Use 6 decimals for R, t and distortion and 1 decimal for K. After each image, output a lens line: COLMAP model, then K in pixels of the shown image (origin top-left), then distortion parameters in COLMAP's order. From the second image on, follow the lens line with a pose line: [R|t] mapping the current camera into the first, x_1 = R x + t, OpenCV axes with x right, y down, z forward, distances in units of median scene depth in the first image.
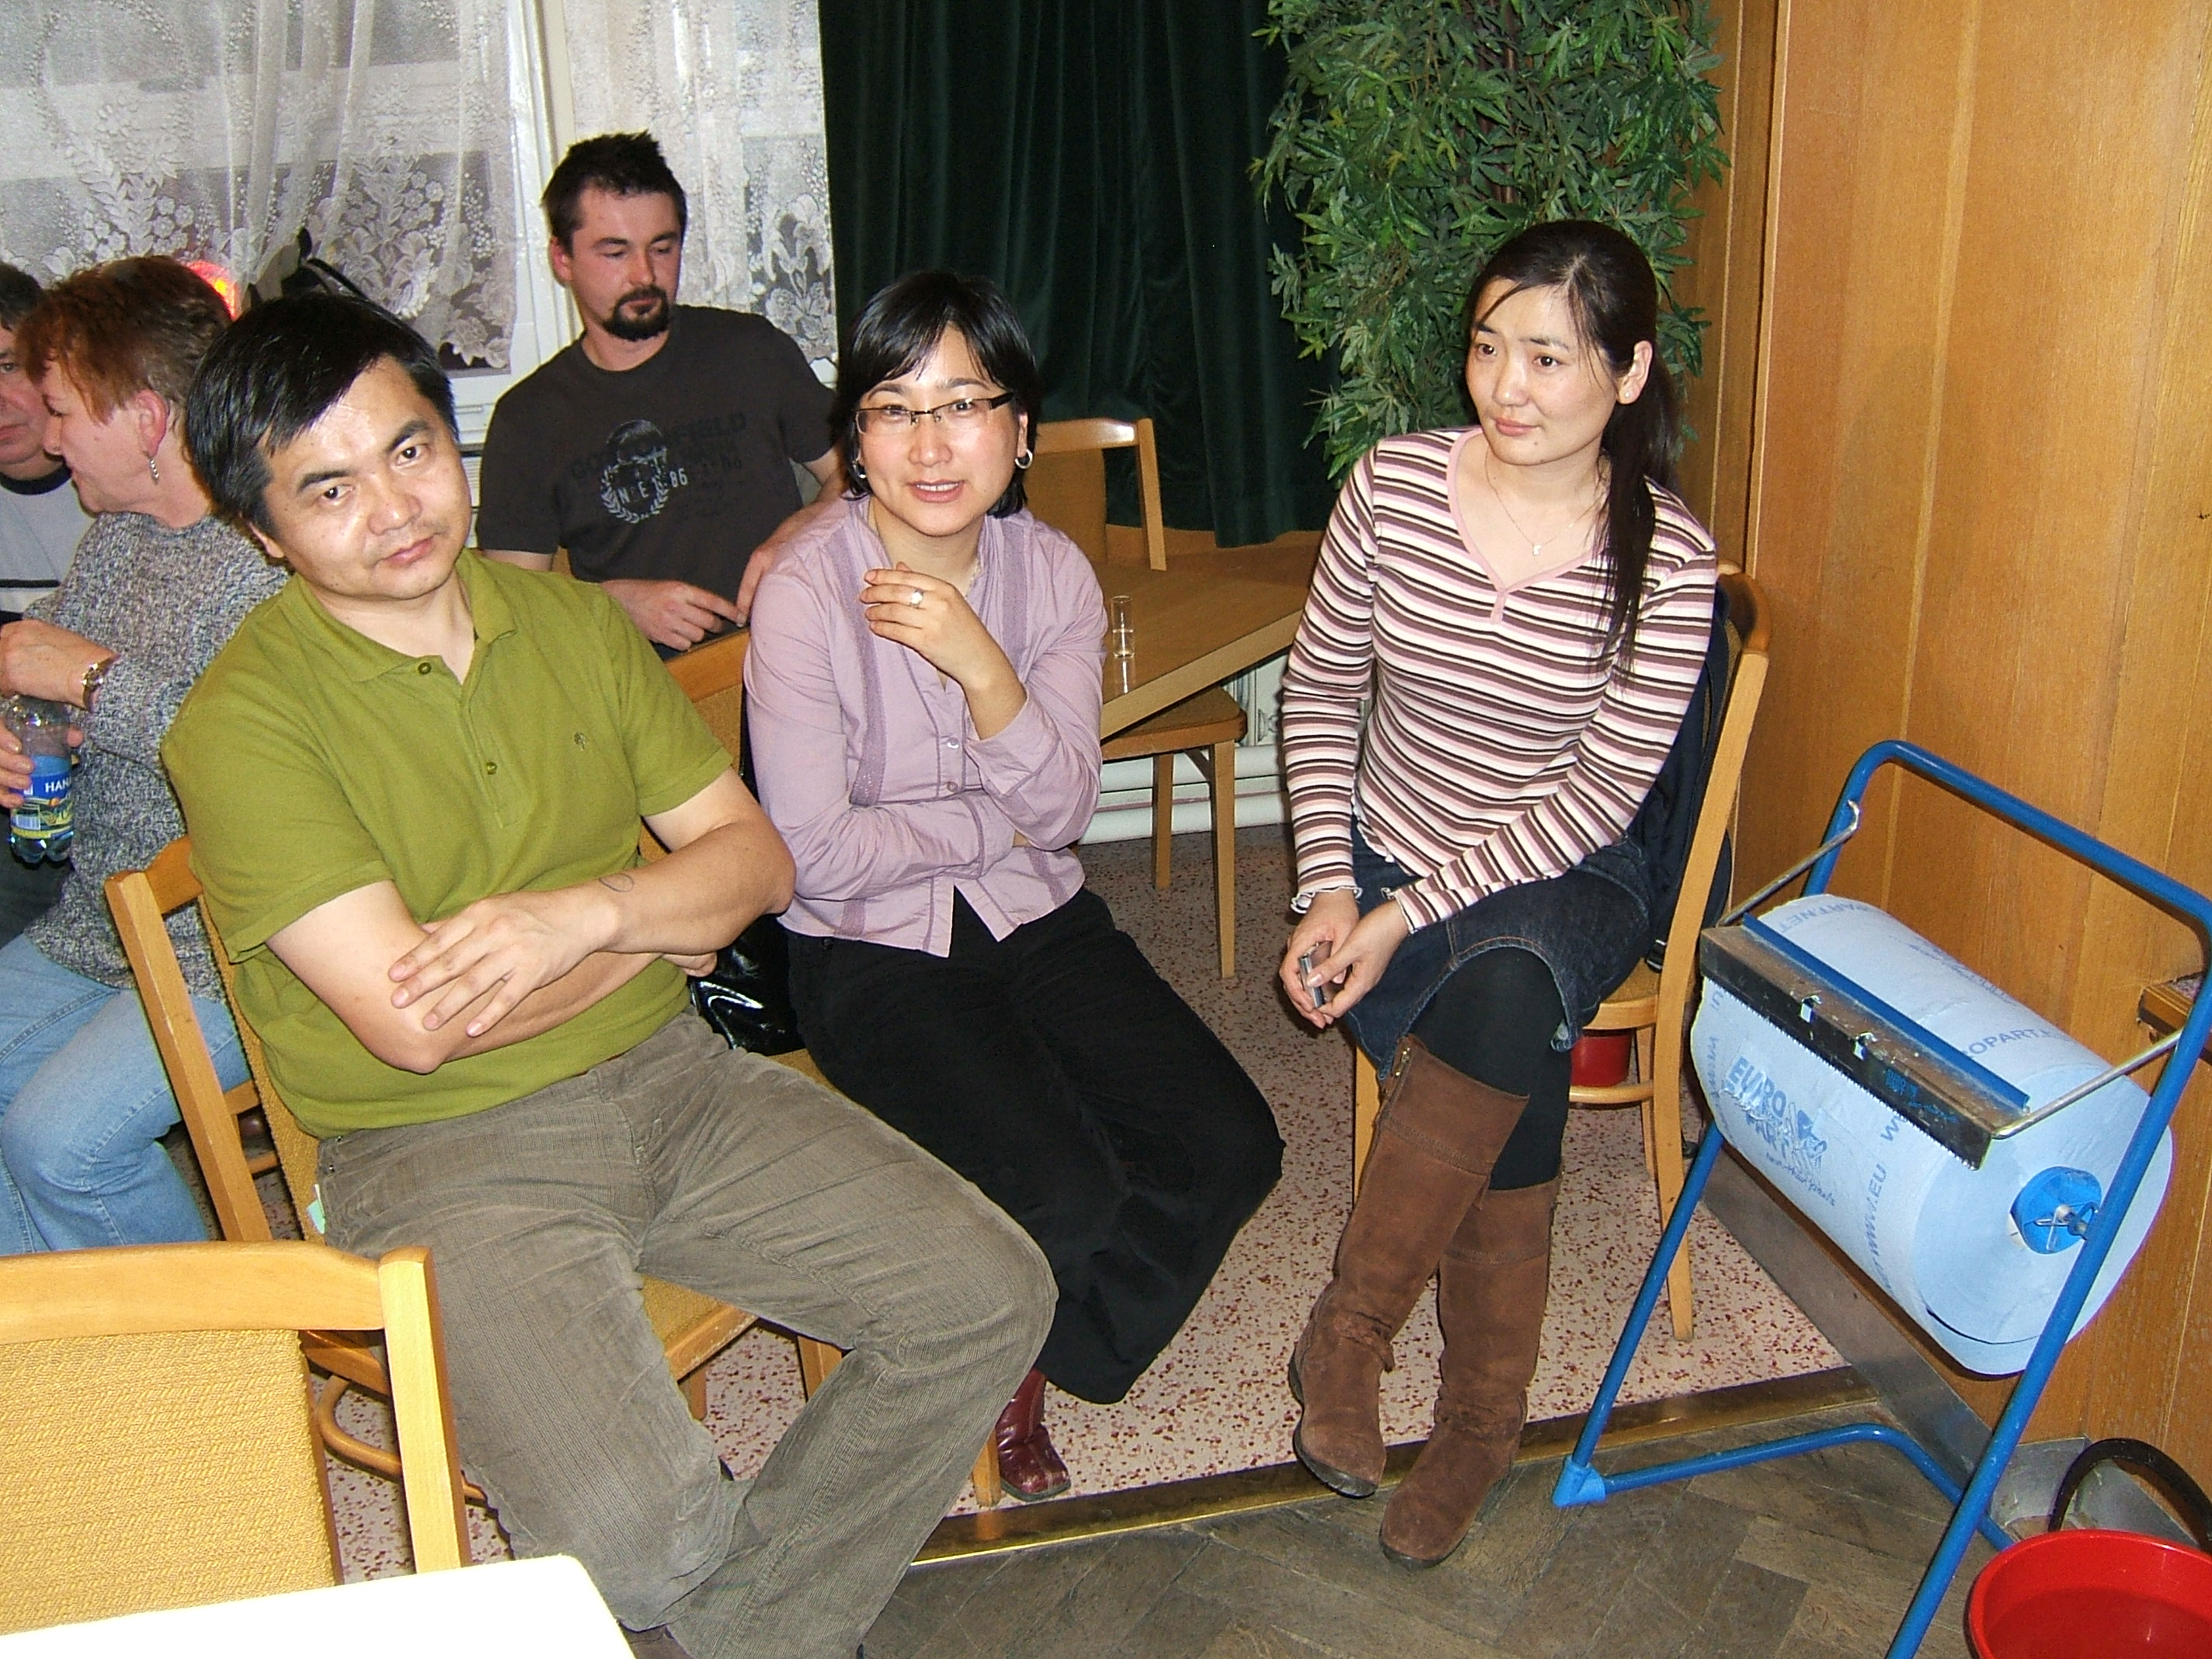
lens RADIAL K [[2151.1, 0, 1050.2], [0, 2151.1, 820.5], [0, 0, 1]] dist [-0.078335, 0.000000]
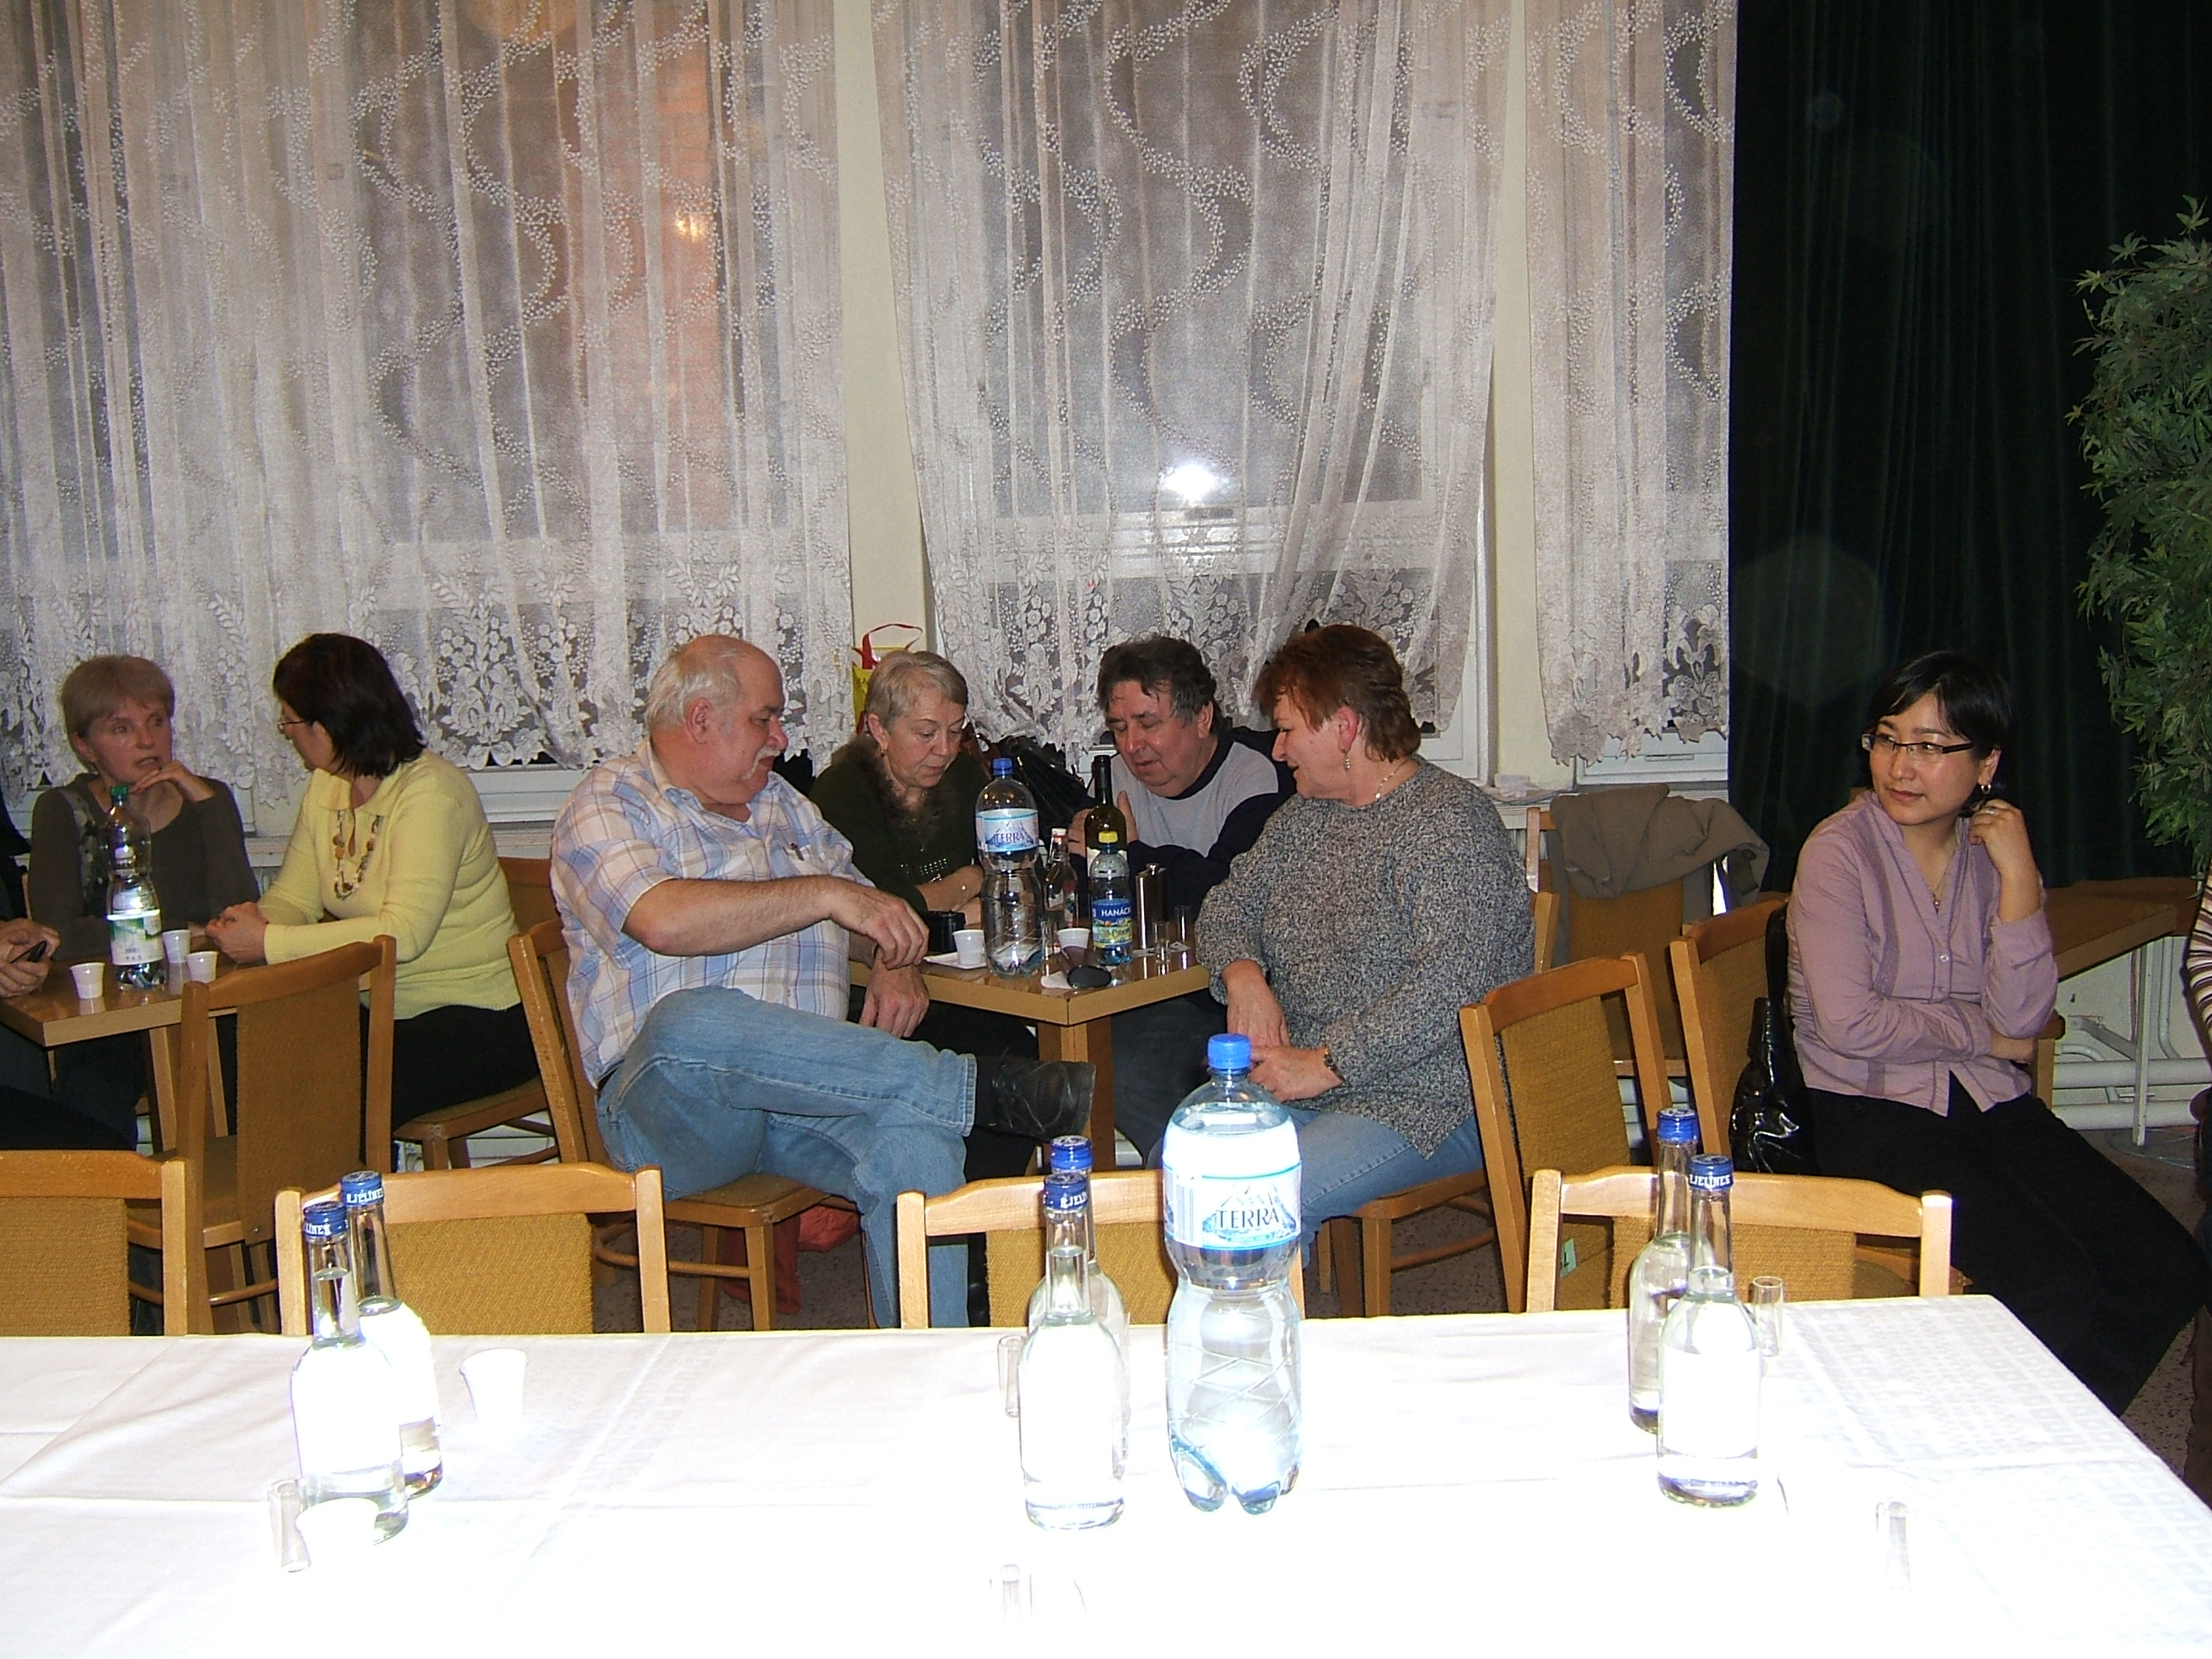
lens RADIAL K [[2151.1, 0, 1103.5], [0, 2151.1, 828.9], [0, 0, 1]] dist [-0.078335, 0.000000]
pose [[0.973732, 0.036499, -0.224751, -0.178280], [-0.081305, 0.977731, -0.193472, 0.122860], [0.212685, 0.206663, 0.955016, -0.293409]]
